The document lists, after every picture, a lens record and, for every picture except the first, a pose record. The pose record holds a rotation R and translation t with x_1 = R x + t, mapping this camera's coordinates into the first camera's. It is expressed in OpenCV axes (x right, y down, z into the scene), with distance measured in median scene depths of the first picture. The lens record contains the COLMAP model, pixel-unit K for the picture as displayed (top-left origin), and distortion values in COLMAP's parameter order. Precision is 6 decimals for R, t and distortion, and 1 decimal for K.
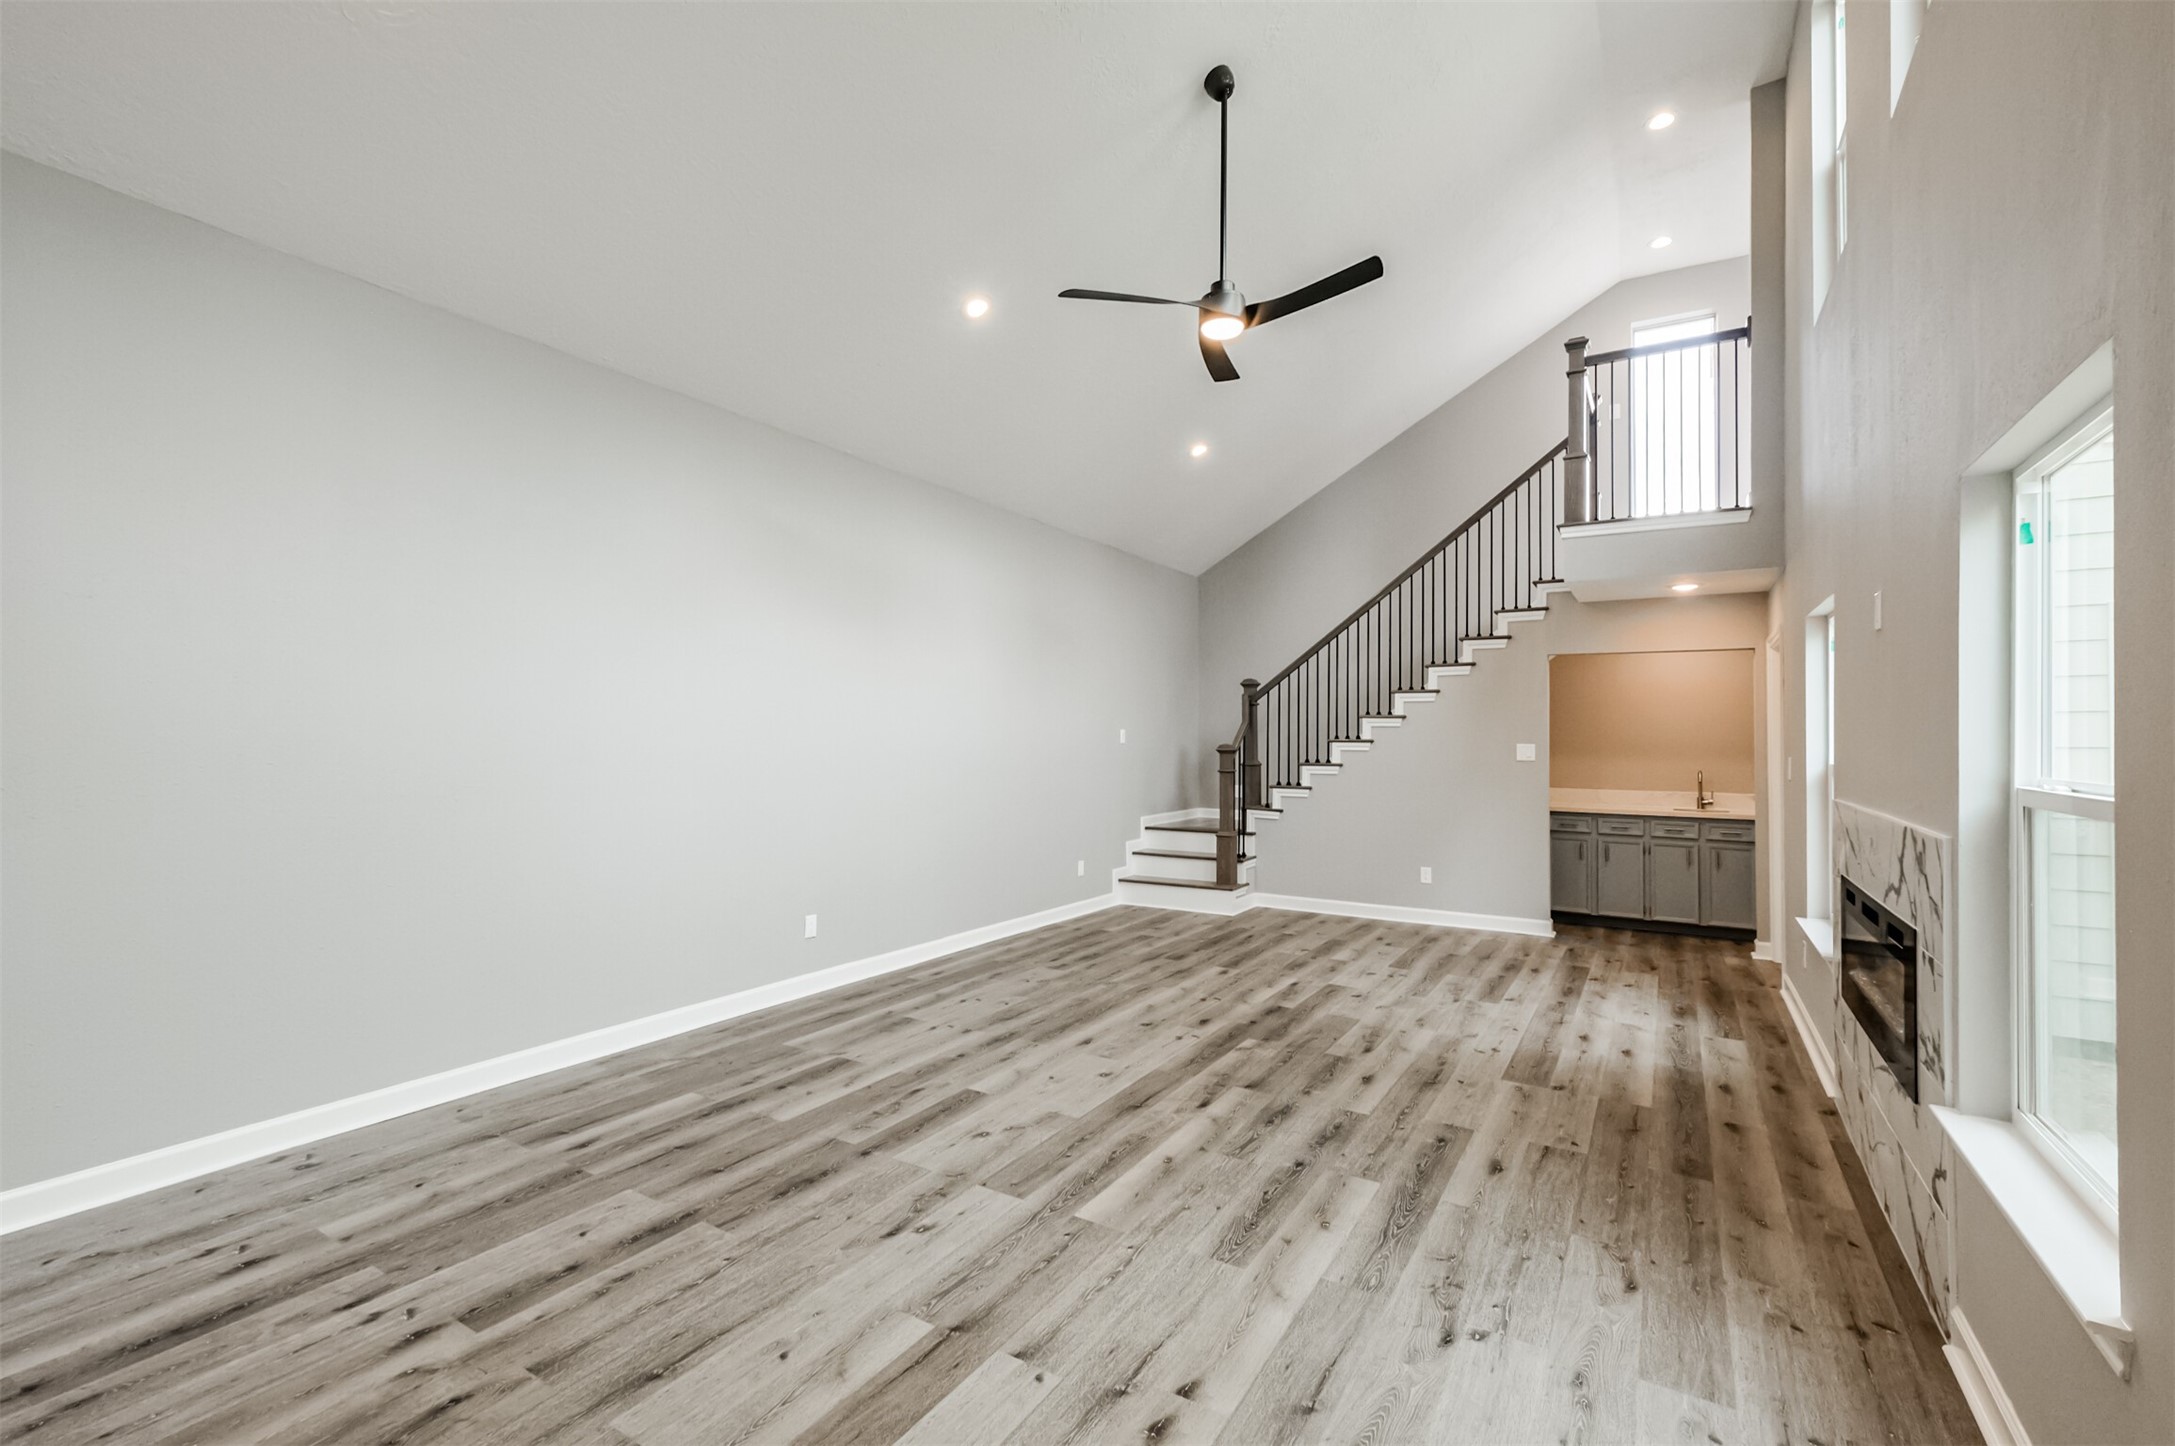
lens RADIAL K [[919.5, 0, 1090.5], [0, 919.5, 728.5], [0, 0, 1]] dist [-0.002297, -0.000041]
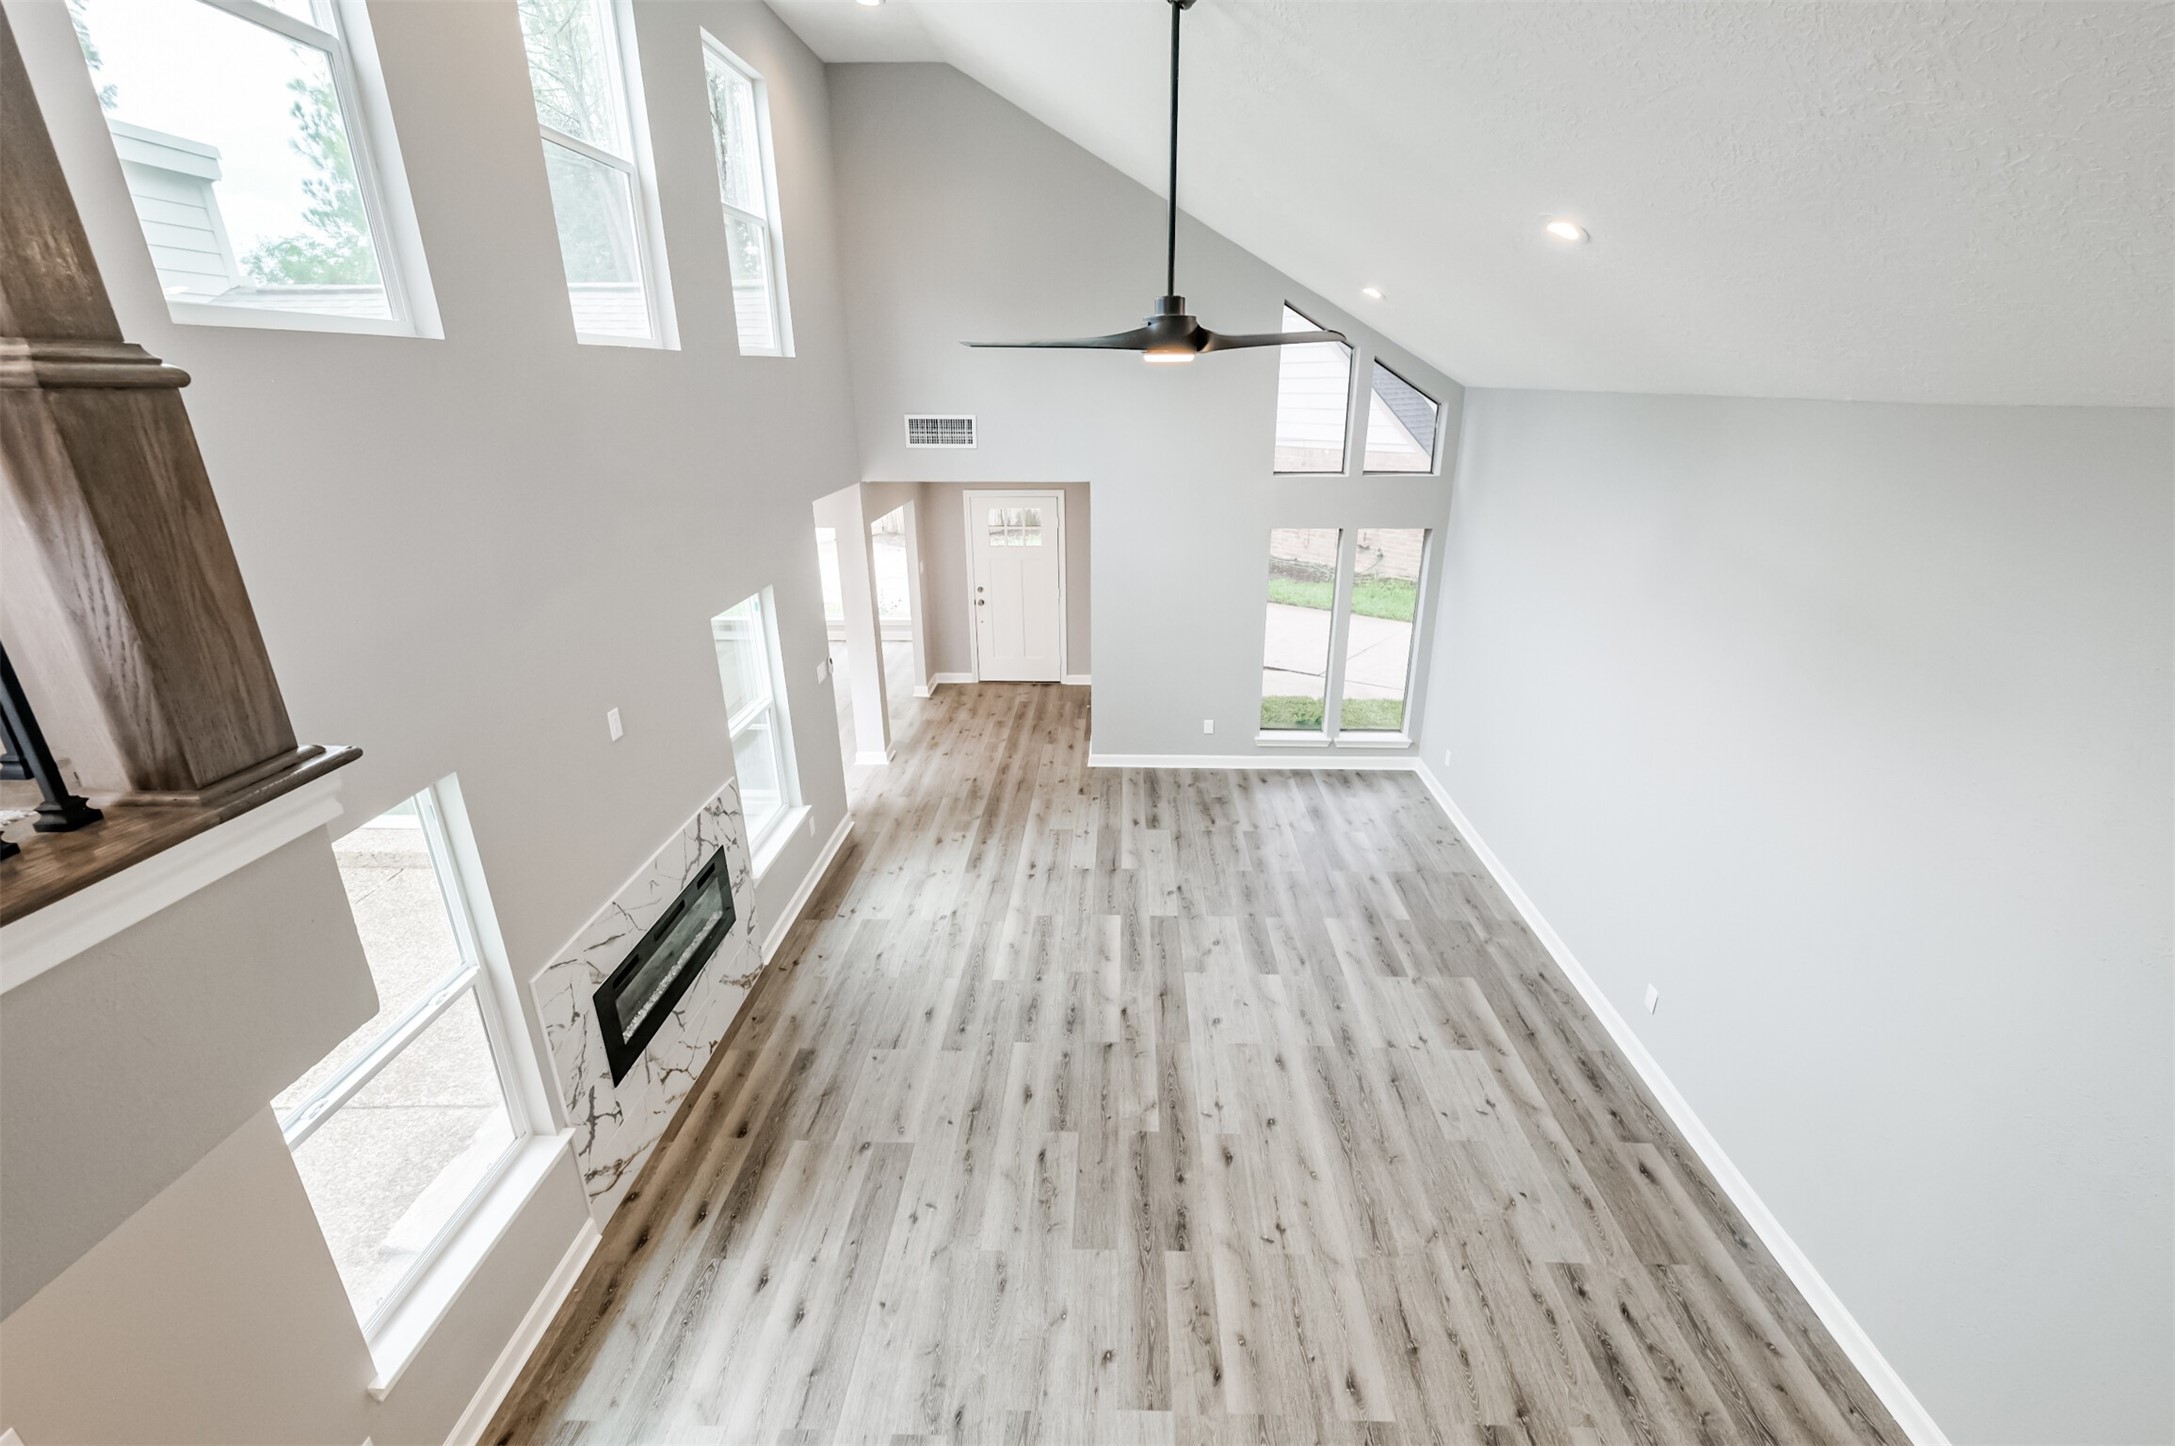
lens RADIAL K [[942.5, 0, 1092.1], [0, 942.5, 740.0], [0, 0, 1]] dist [0.000567, 0.000353]
pose [[-0.865668, 0.181103, -0.466714, 0.742434], [0.005783, 0.935828, 0.352410, -0.466976], [0.500586, 0.302371, -0.811163, 1.975511]]
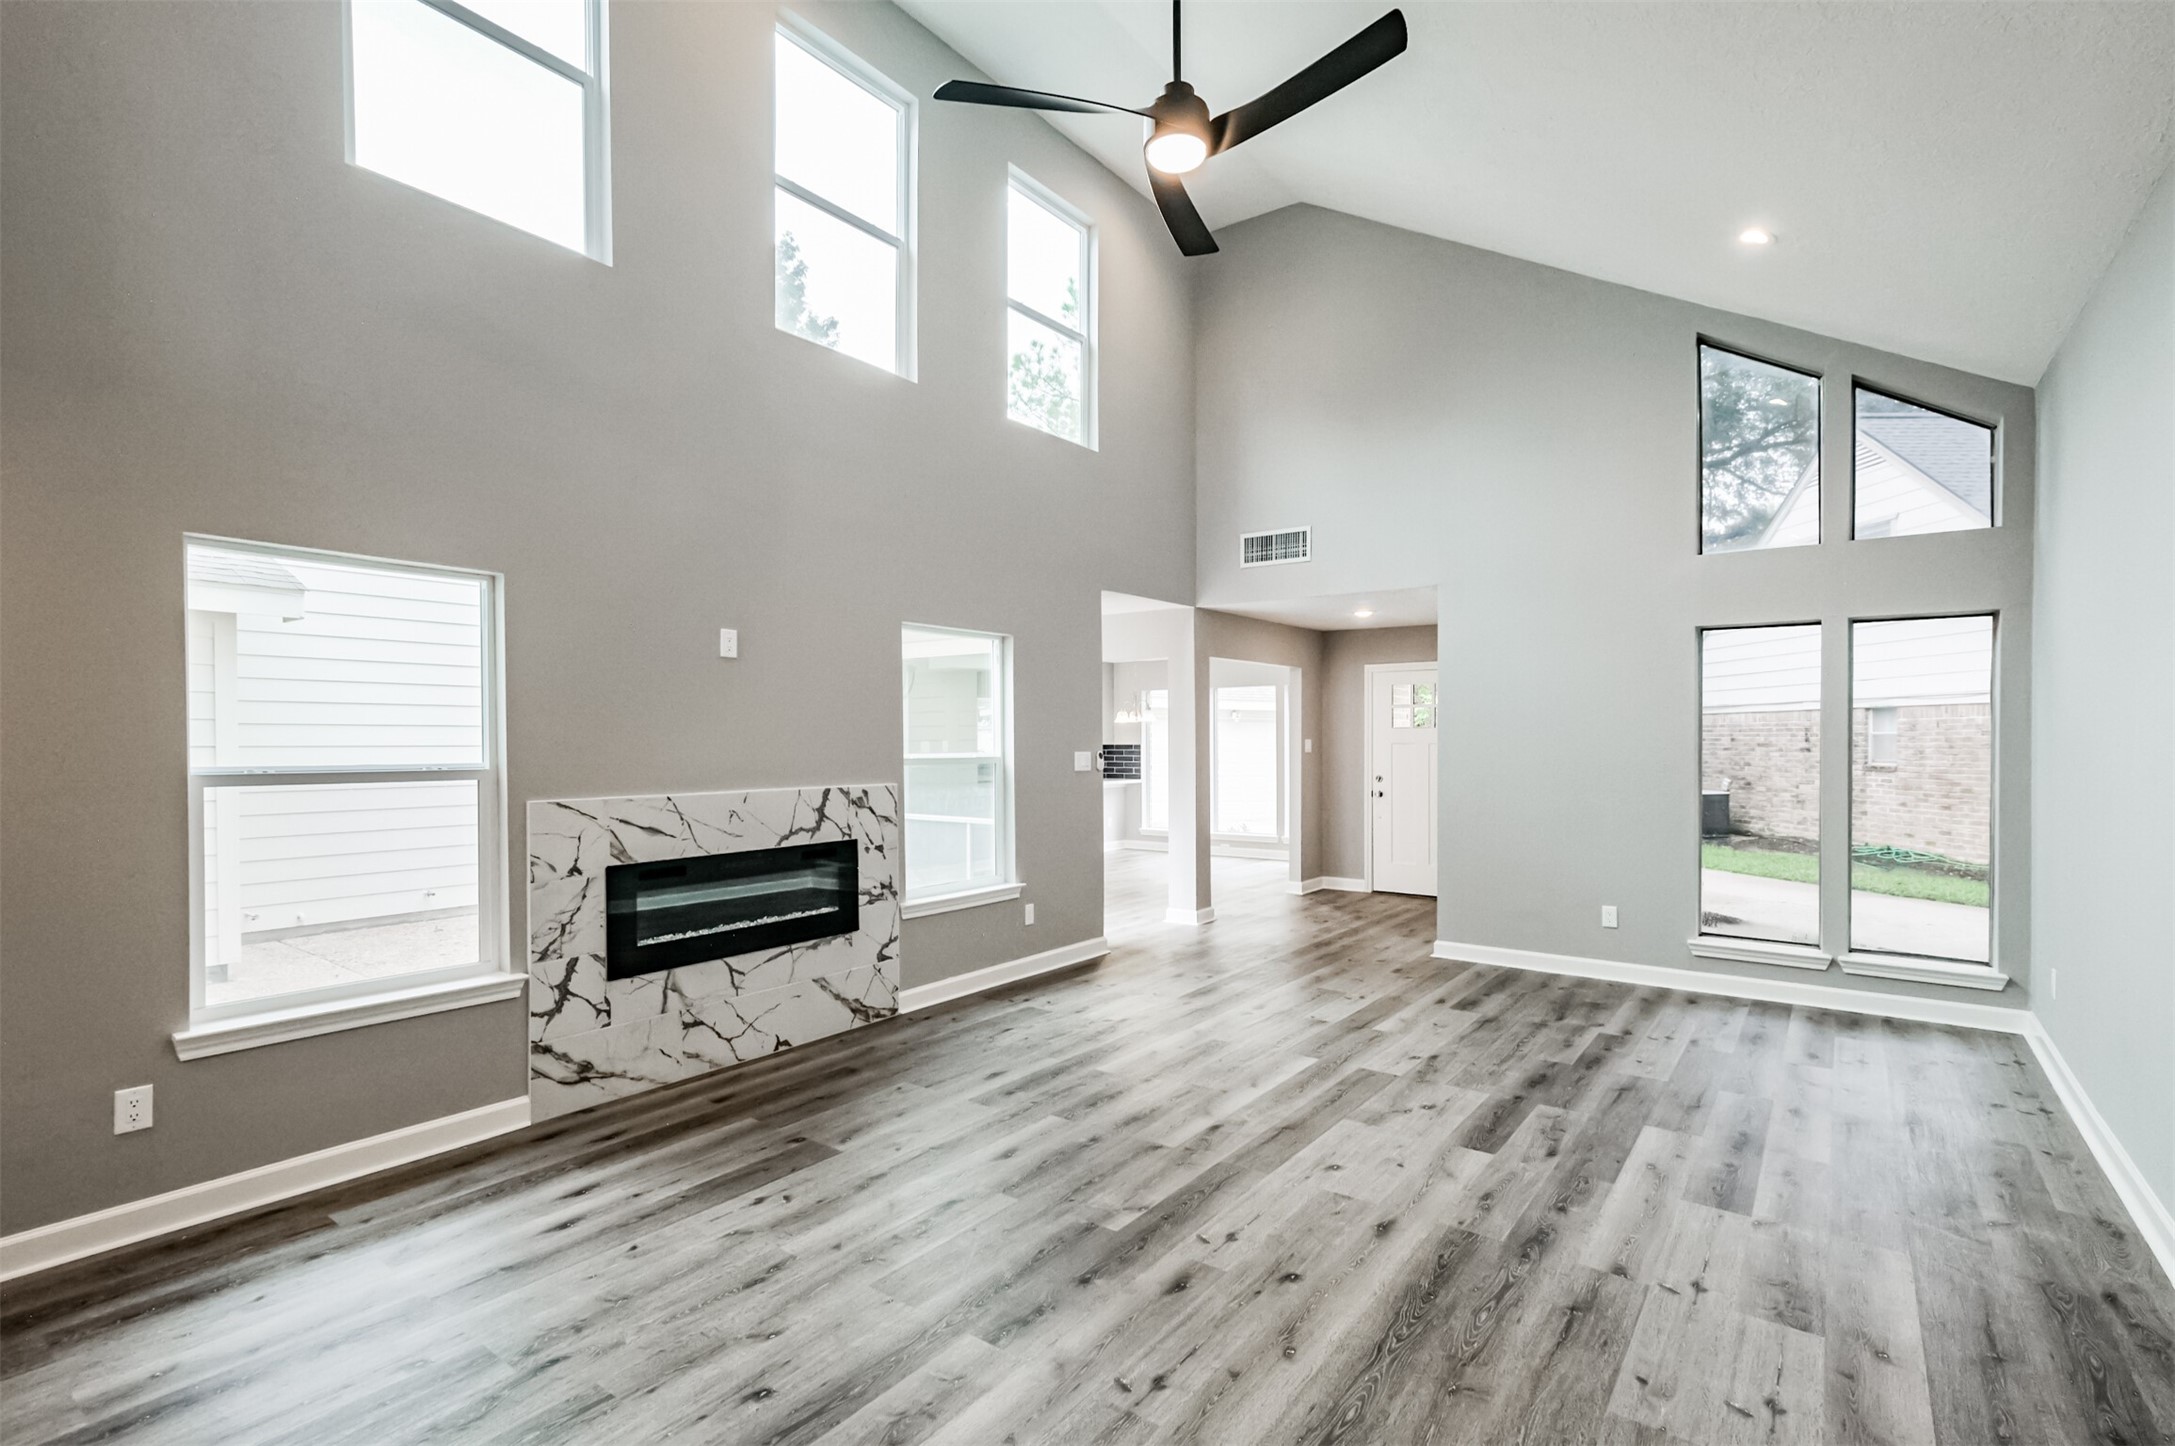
lens RADIAL K [[1012.9, 0, 1090.3], [0, 1012.9, 756.3], [0, 0, 1]] dist [0.011208, 0.000119]
pose [[-0.996313, -0.004411, 0.085680, 0.161016], [-0.003959, 0.999977, 0.005436, 0.023414], [-0.085702, 0.005077, -0.996308, 2.018927]]
